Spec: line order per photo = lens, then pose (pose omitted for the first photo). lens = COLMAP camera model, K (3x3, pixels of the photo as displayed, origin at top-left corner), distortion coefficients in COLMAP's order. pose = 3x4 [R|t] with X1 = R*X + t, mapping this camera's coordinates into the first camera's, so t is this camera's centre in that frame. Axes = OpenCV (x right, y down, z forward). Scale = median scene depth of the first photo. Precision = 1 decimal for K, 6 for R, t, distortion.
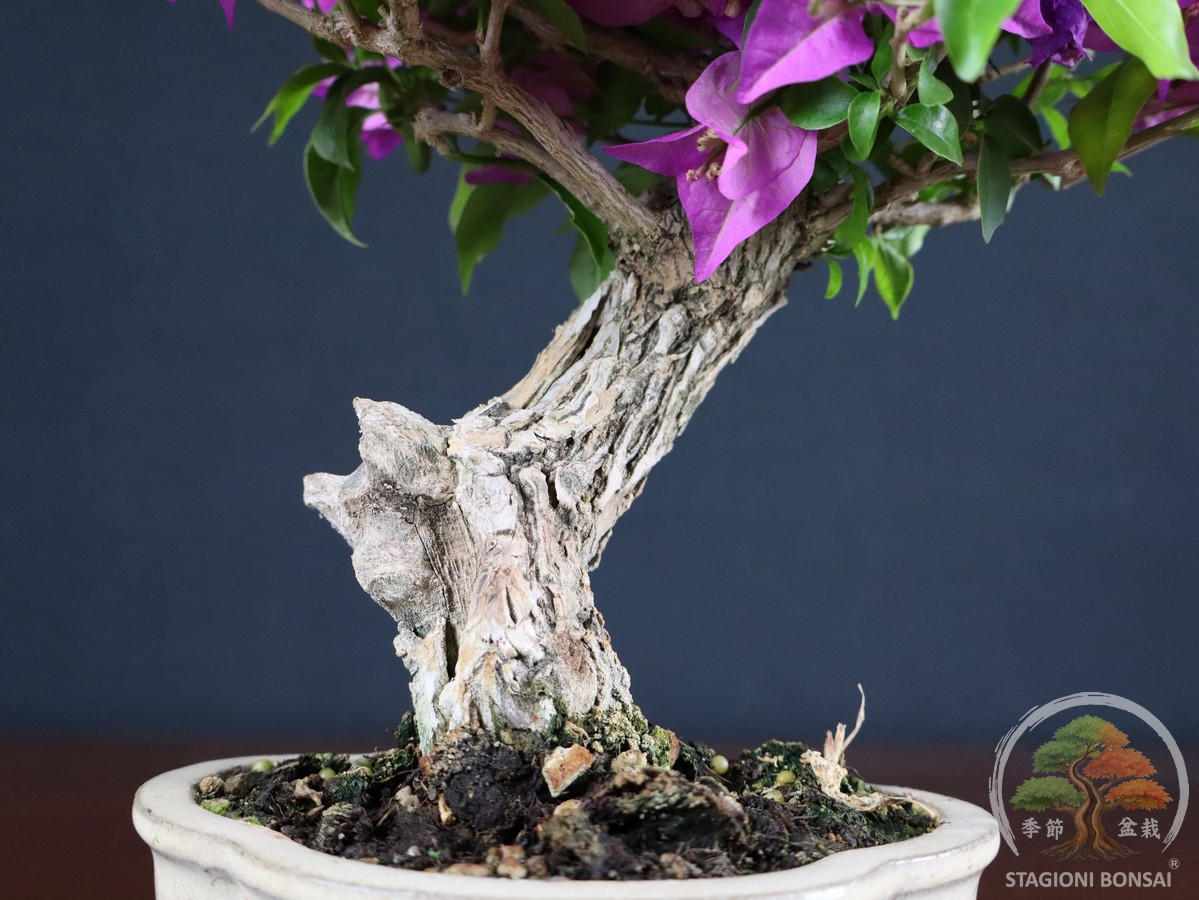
lens RADIAL K [[1190.0, 0, 599.5], [0, 1190.0, 450.0], [0, 0, 1]] dist [0.004160, 0.007227]
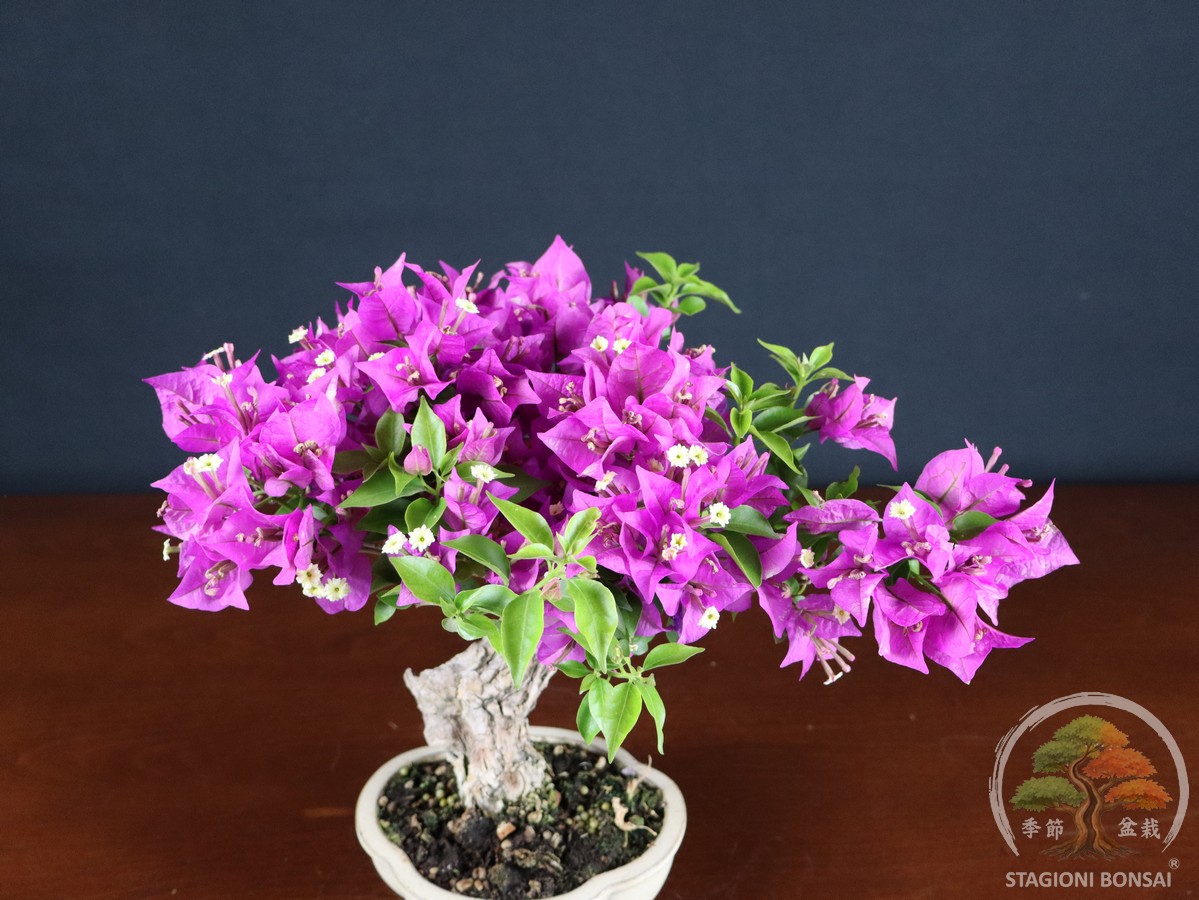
lens RADIAL K [[1190.0, 0, 599.5], [0, 1190.0, 450.0], [0, 0, 1]] dist [0.004160, 0.007227]
pose [[0.985149, 0.026249, -0.169681, 0.555302], [0.061303, 0.869337, 0.490404, -1.613148], [0.160382, -0.493523, 0.854817, -0.764868]]
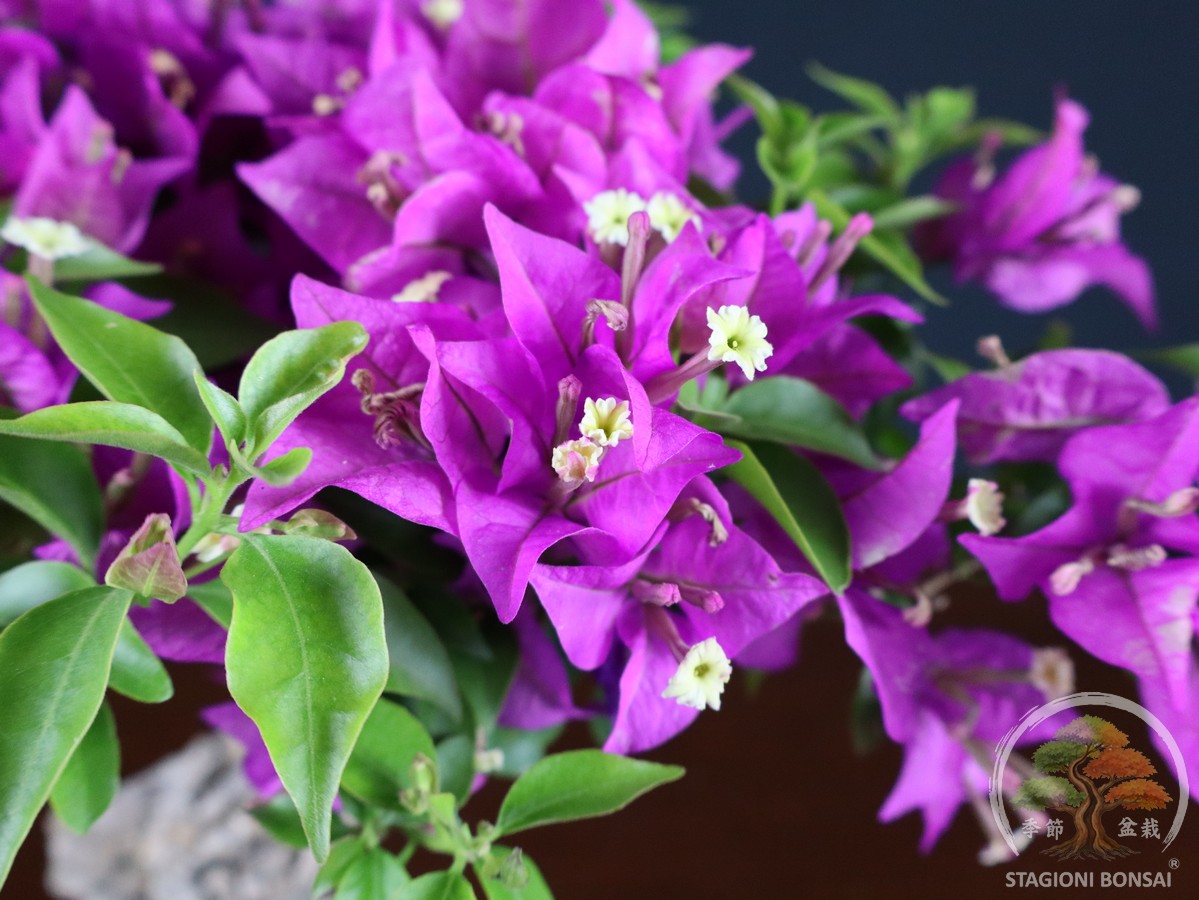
lens RADIAL K [[1190.0, 0, 599.5], [0, 1190.0, 450.0], [0, 0, 1]] dist [0.004160, 0.007227]
pose [[0.987453, 0.034821, -0.154025, 0.452390], [0.034418, 0.904476, 0.425133, -0.807534], [0.154115, -0.425100, 0.891930, 0.246164]]
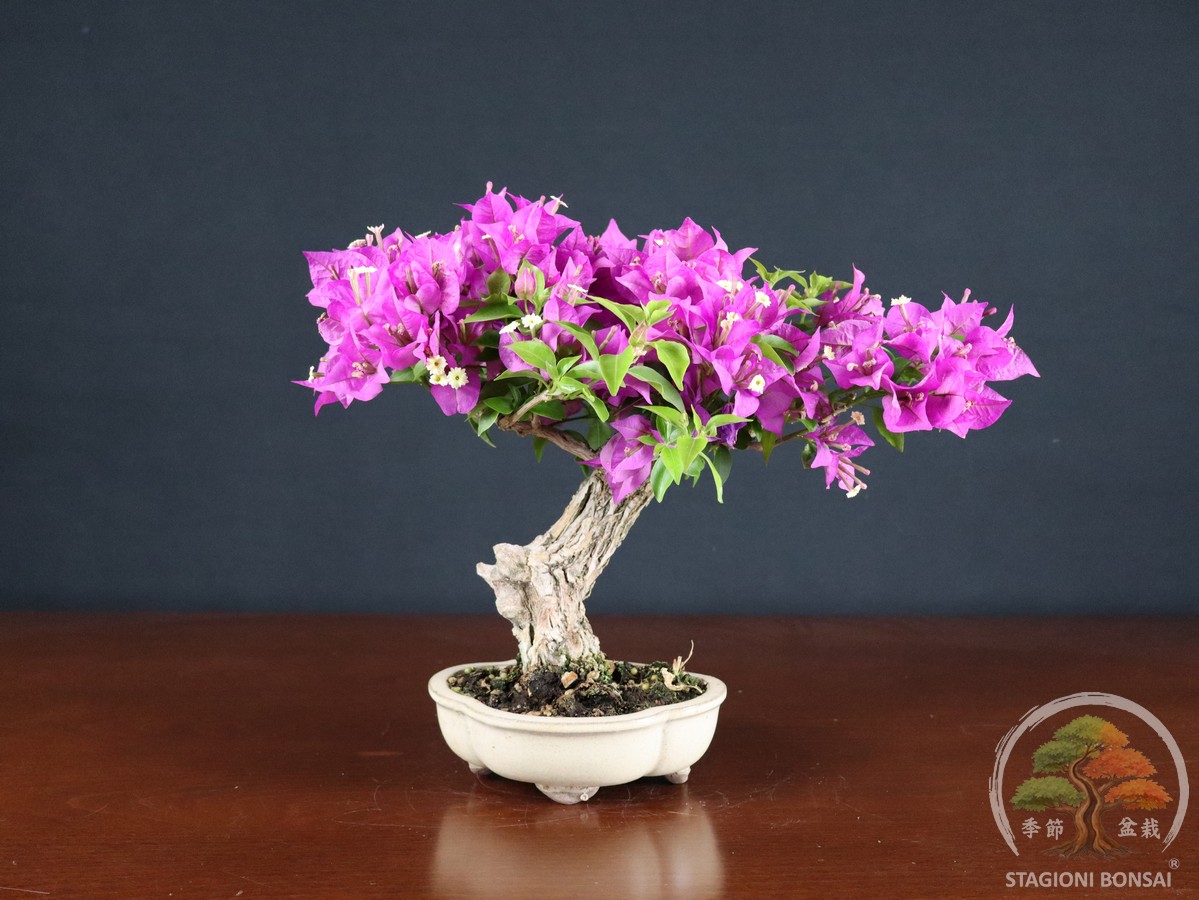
lens RADIAL K [[1190.0, 0, 599.5], [0, 1190.0, 450.0], [0, 0, 1]] dist [0.004160, 0.007227]
pose [[0.991645, -0.020250, -0.127394, 0.400198], [0.040924, 0.985969, 0.161832, -0.710443], [0.122329, -0.165693, 0.978561, -1.660608]]
